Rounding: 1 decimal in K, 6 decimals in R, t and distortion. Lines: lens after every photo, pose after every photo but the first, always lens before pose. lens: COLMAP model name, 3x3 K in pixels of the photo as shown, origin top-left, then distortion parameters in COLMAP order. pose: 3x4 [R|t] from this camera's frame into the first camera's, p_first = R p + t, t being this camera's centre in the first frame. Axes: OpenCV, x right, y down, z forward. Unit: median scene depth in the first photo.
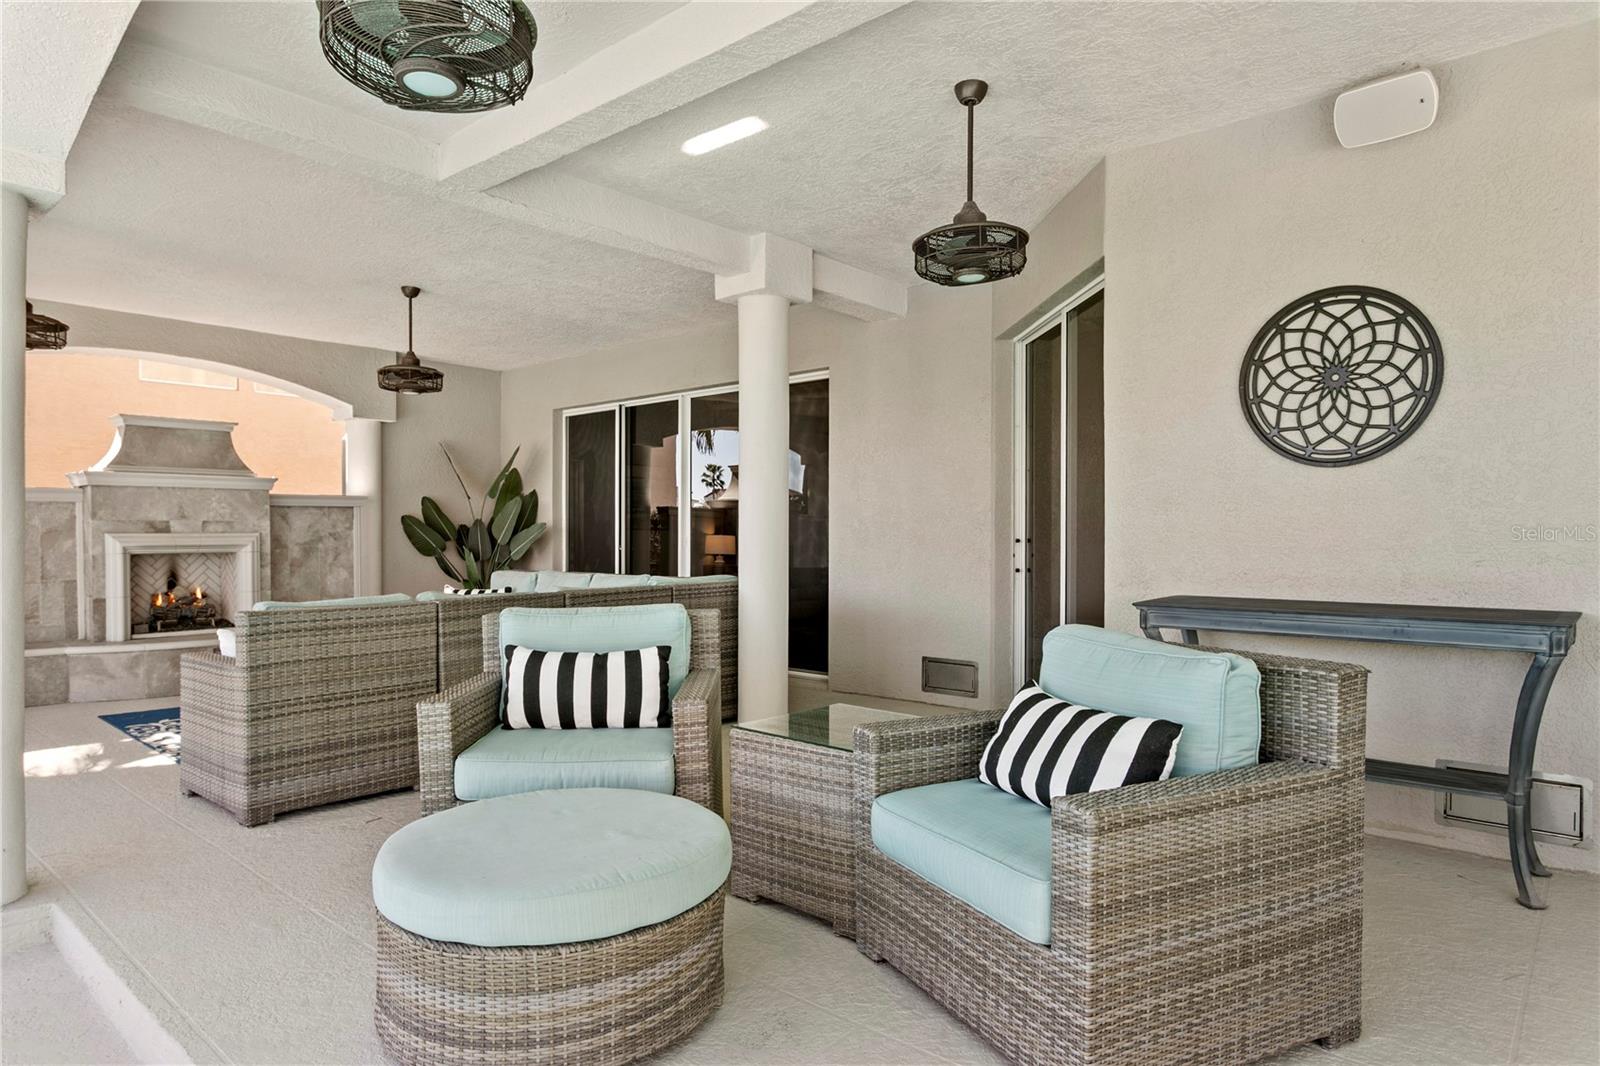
lens RADIAL K [[939.9, 0, 796.1], [0, 939.9, 539.7], [0, 0, 1]] dist [0.000138, 0.001436]
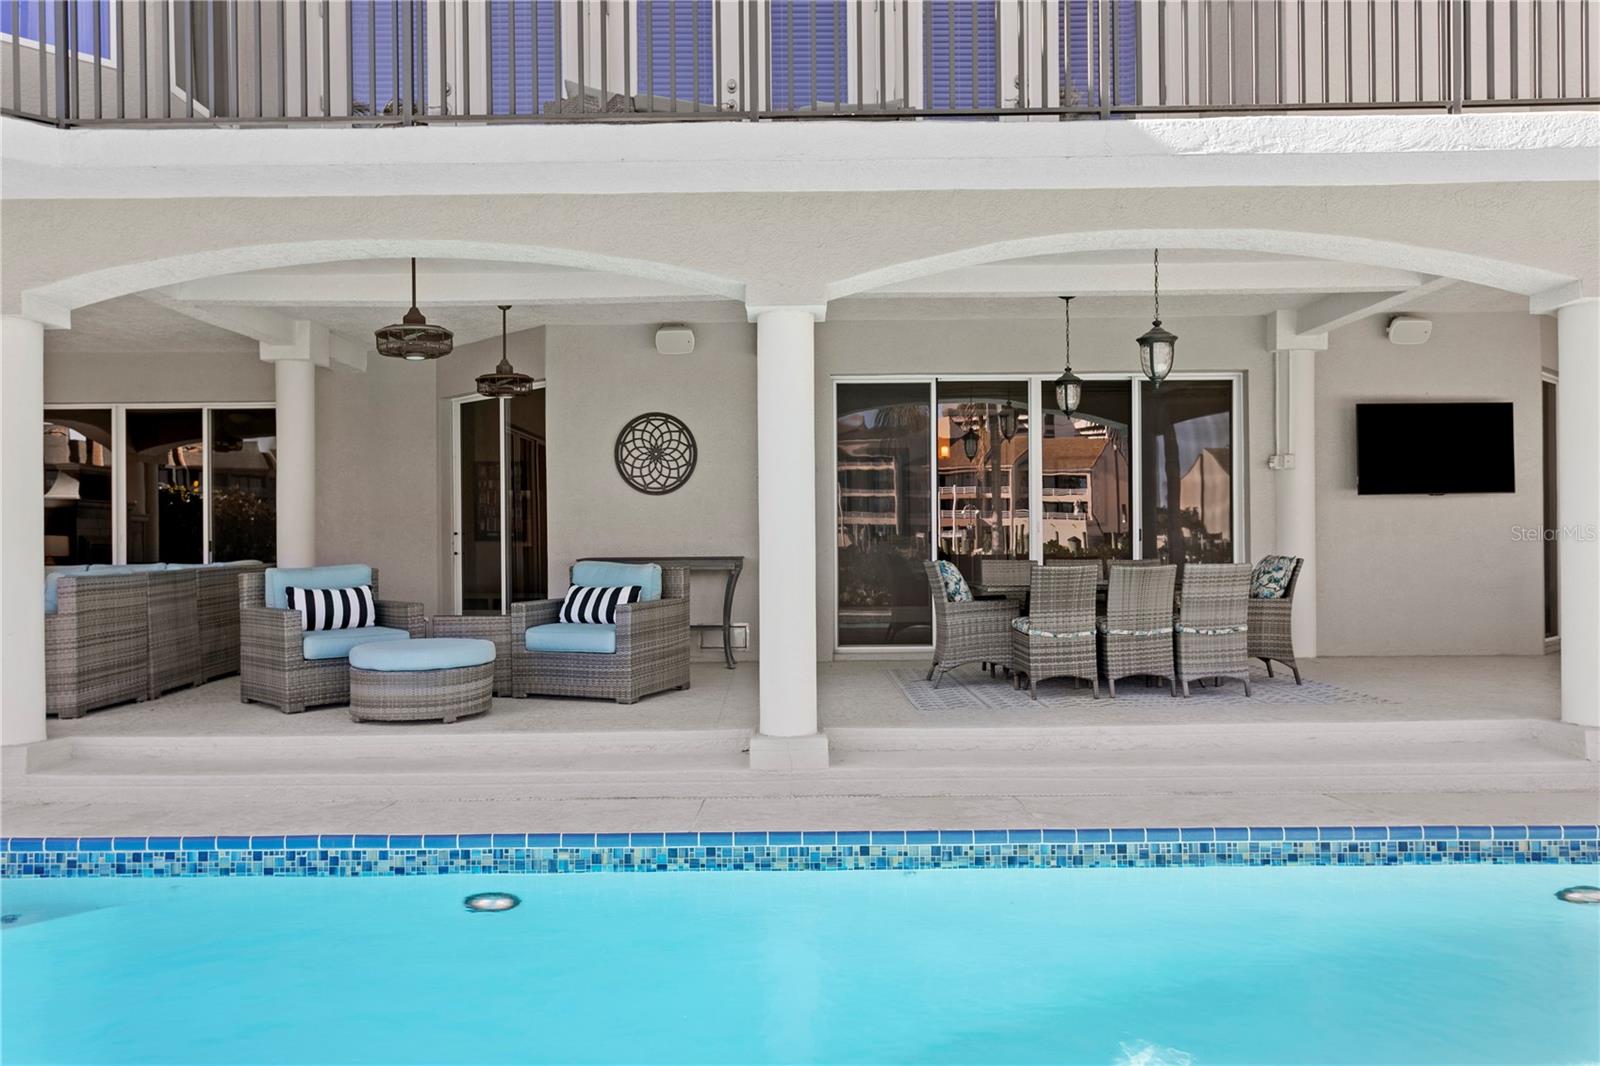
lens RADIAL K [[1245.7, 0, 798.7], [0, 1245.7, 534.6], [0, 0, 1]] dist [0.003504, 0.001202]
pose [[0.741071, -0.005342, 0.671405, -1.119177], [0.013882, 0.999876, -0.007367, 0.040117], [-0.671283, 0.014780, 0.741054, -1.357176]]
